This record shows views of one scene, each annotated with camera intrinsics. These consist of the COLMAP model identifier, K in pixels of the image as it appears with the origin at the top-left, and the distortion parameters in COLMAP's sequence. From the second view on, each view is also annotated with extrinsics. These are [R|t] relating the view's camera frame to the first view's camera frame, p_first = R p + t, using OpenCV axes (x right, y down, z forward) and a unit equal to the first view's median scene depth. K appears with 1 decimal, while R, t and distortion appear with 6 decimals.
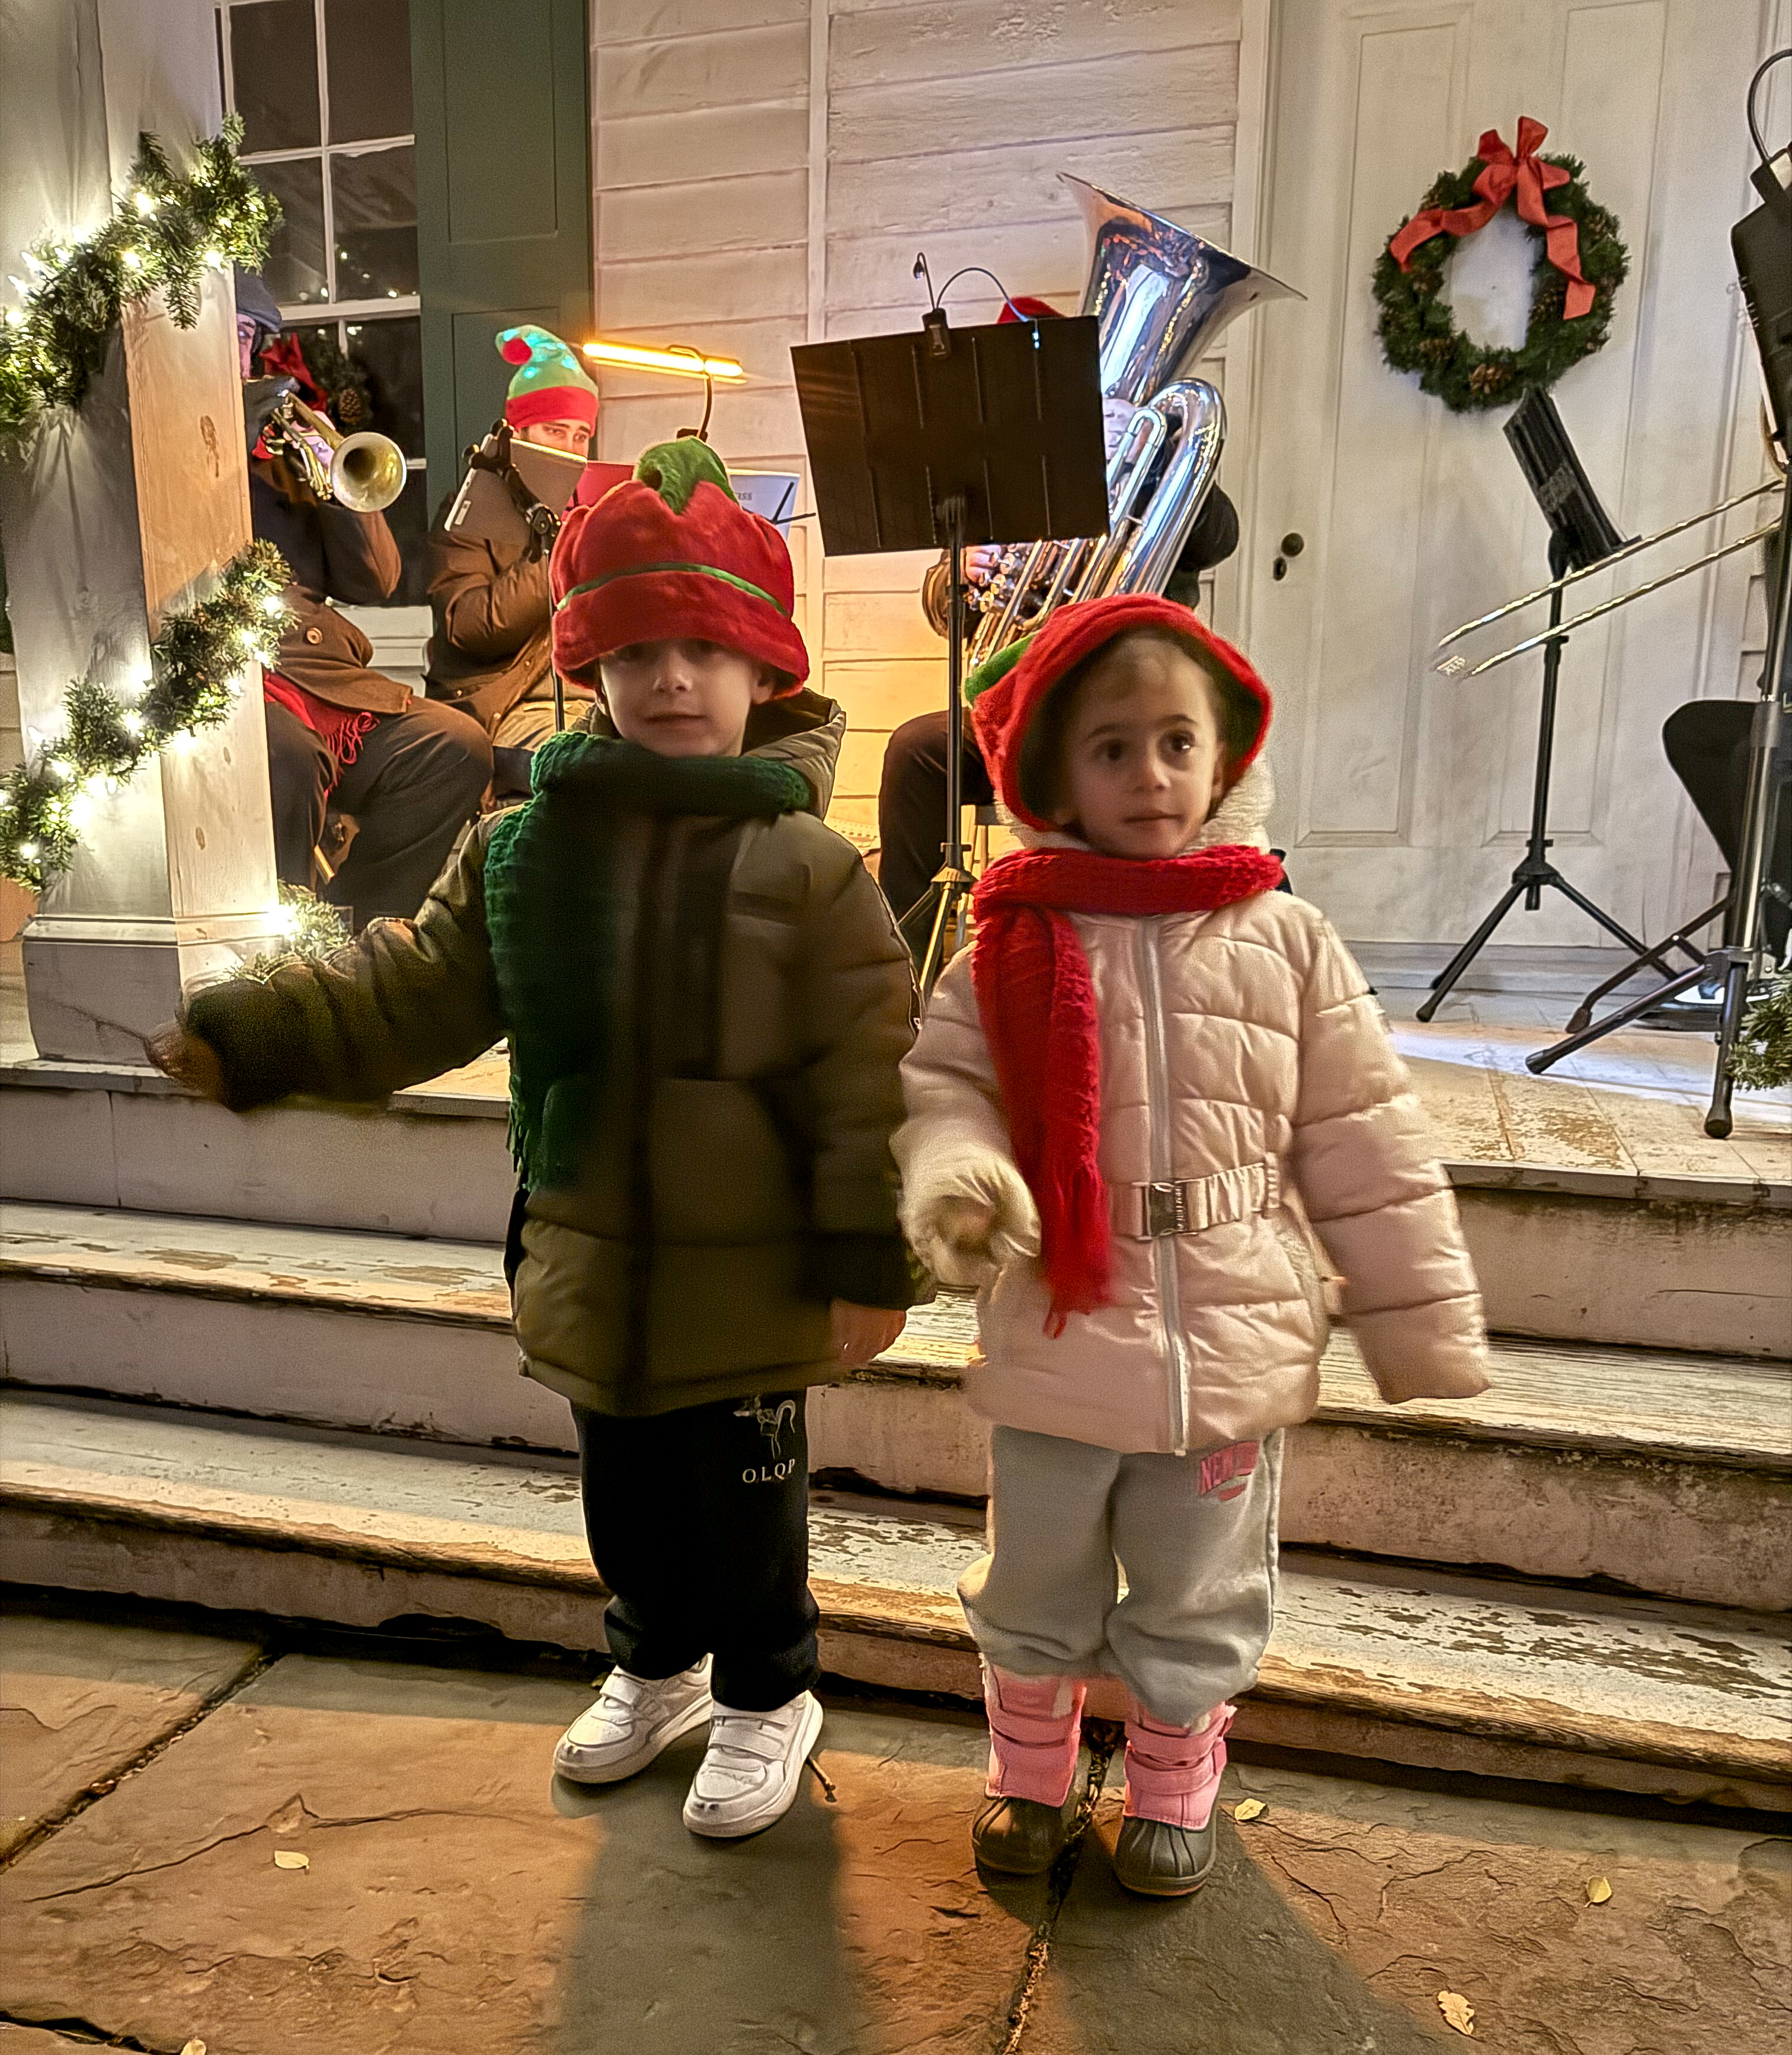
lens RADIAL K [[1678.9, 0, 876.3], [0, 1678.9, 1204.3], [0, 0, 1]] dist [0.033964, -0.036366]
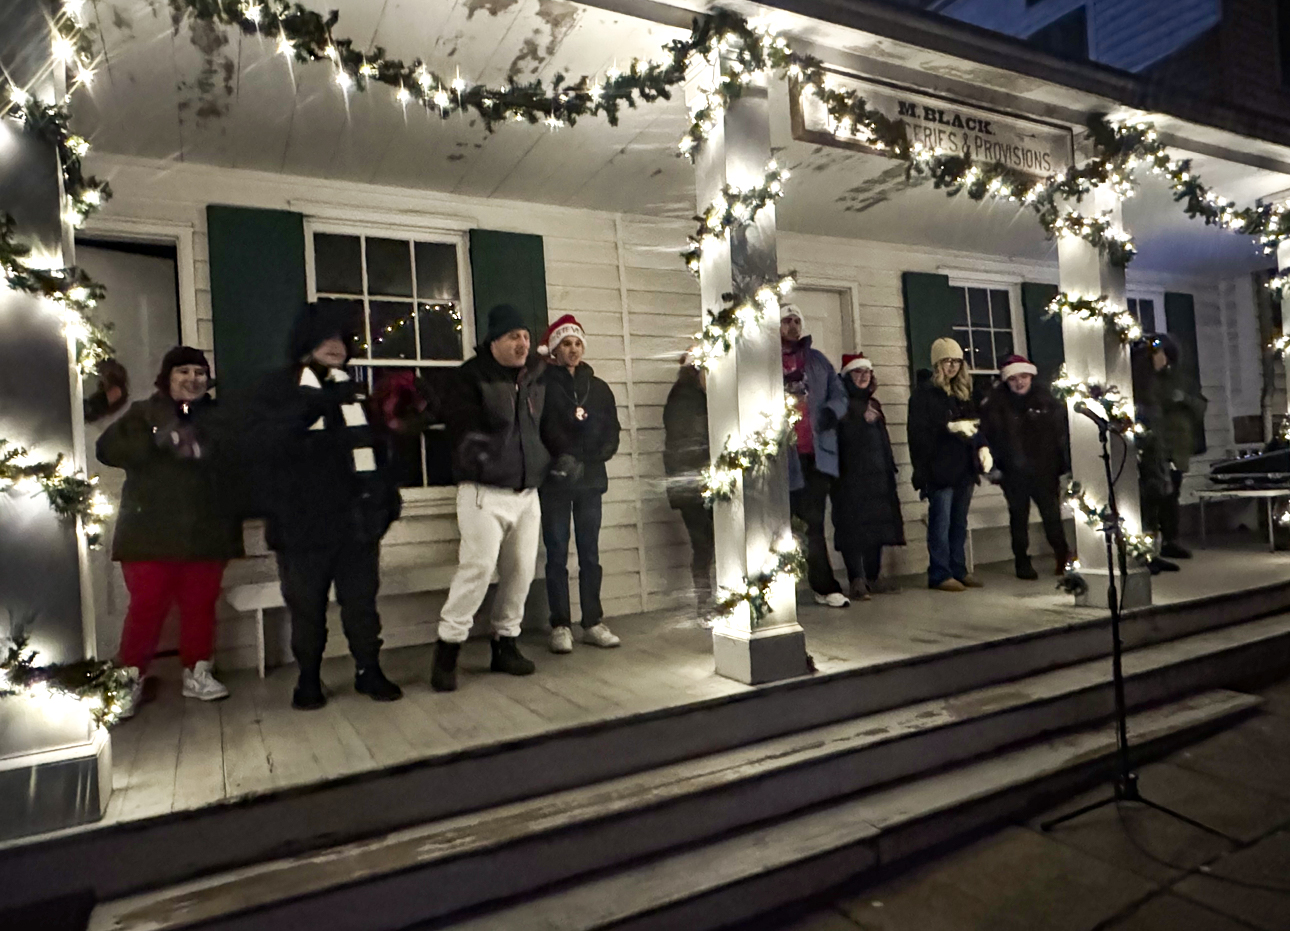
lens RADIAL K [[827.5, 0, 646.7], [0, 827.5, 470.8], [0, 0, 1]] dist [-0.000636, 0.005365]
pose [[0.701032, -0.042248, 0.711877, -1.730372], [0.225562, 0.960130, -0.165144, -0.263865], [-0.676518, 0.276343, 0.682611, 0.142702]]
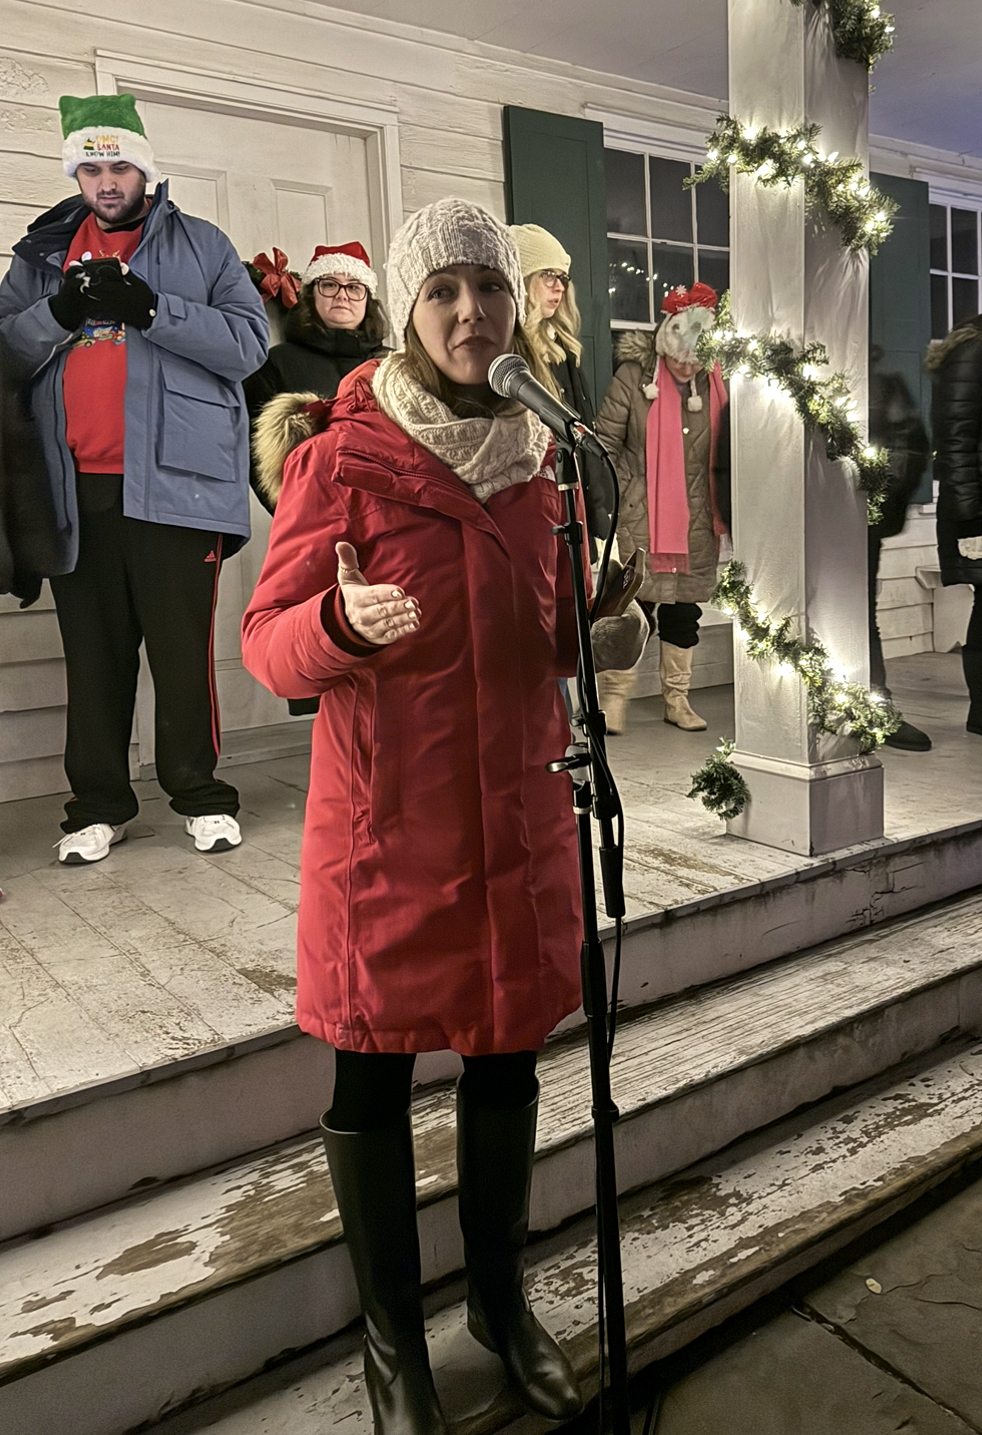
lens RADIAL K [[1203.5, 0, 523.2], [0, 1203.5, 588.7], [0, 0, 1]] dist [0.083424, -0.125009]
pose [[0.594367, -0.087026, 0.799471, -0.716612], [0.215395, 0.975033, -0.053998, -0.287303], [-0.774811, 0.204297, 0.598273, 0.224682]]
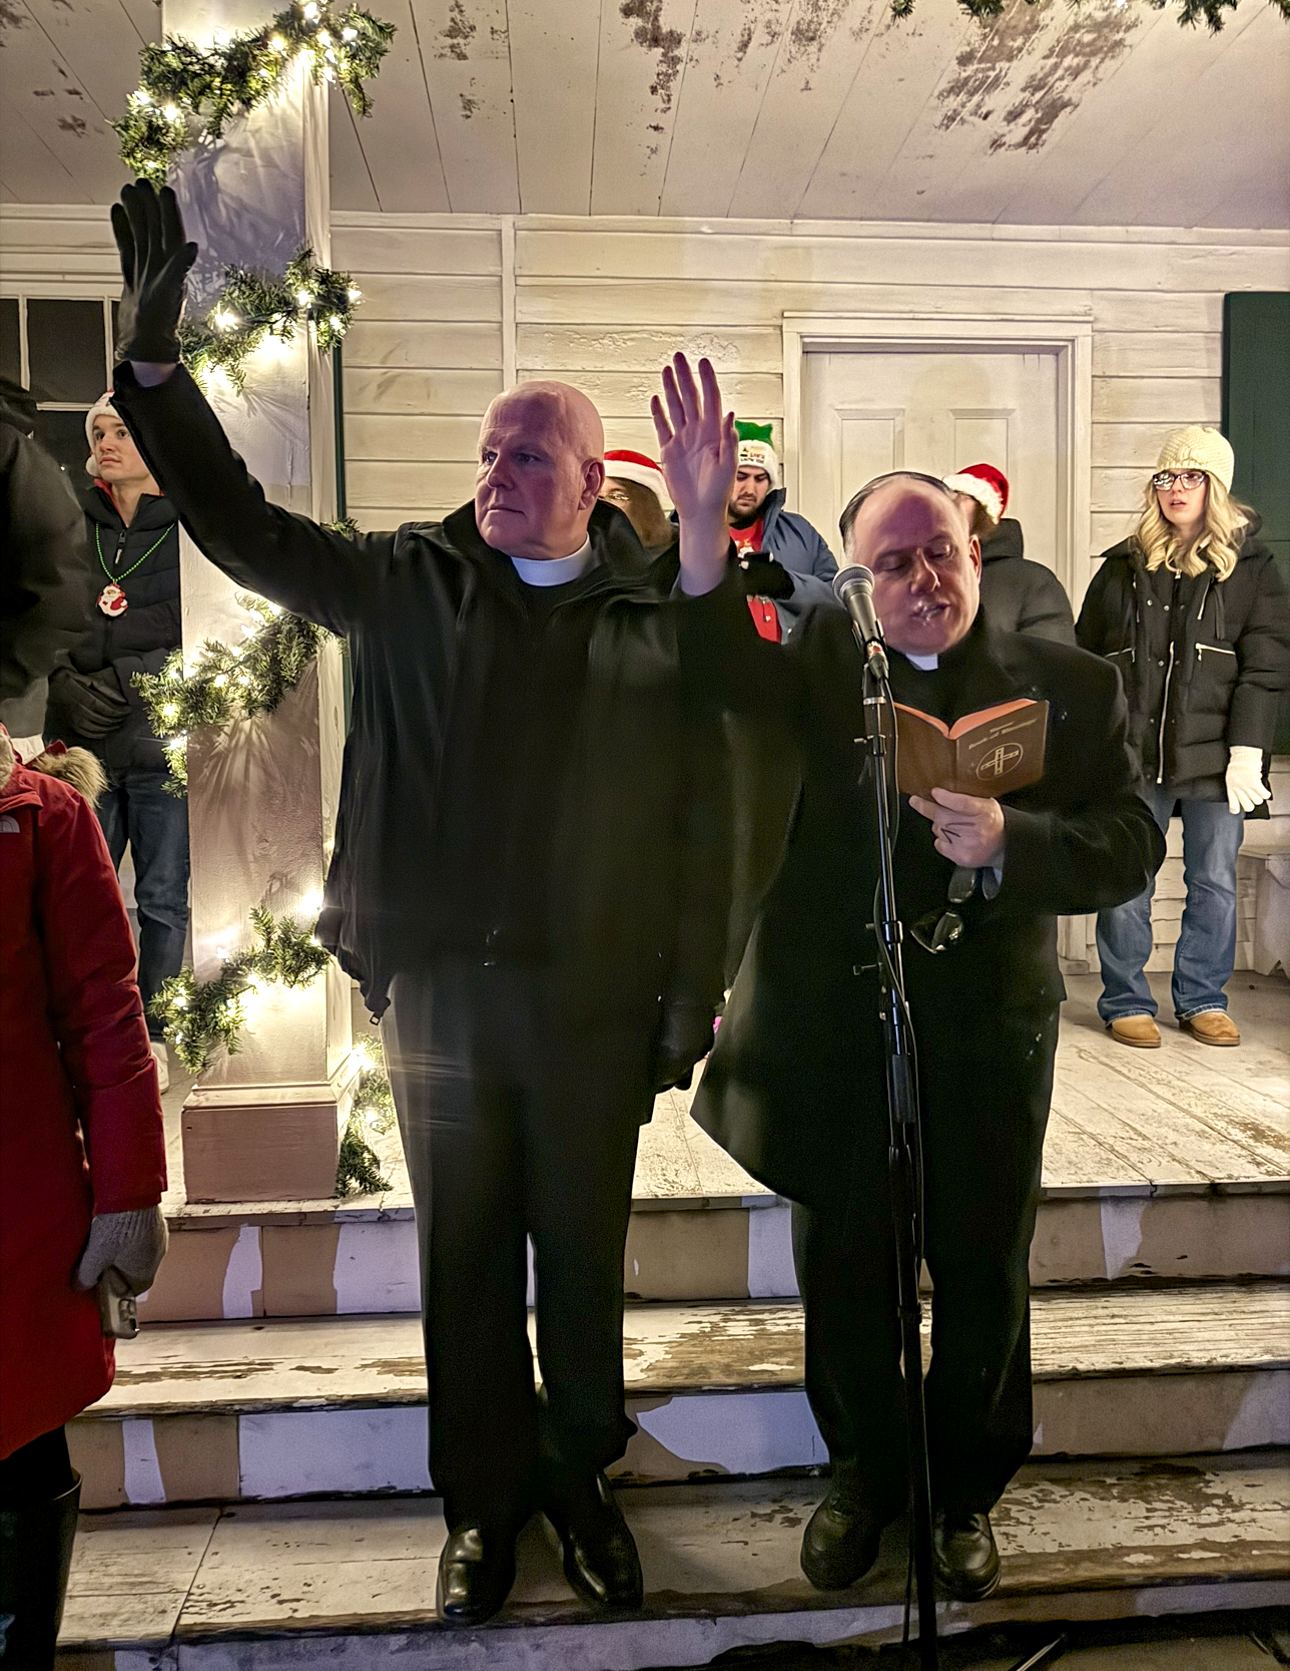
lens RADIAL K [[1221.4, 0, 640.2], [0, 1221.4, 836.0], [0, 0, 1]] dist [0.020966, -0.017612]
pose [[0.931365, -0.044506, 0.361356, -0.564729], [0.098886, 0.986114, -0.133416, -0.222856], [-0.350401, 0.159992, 0.922834, 0.027040]]
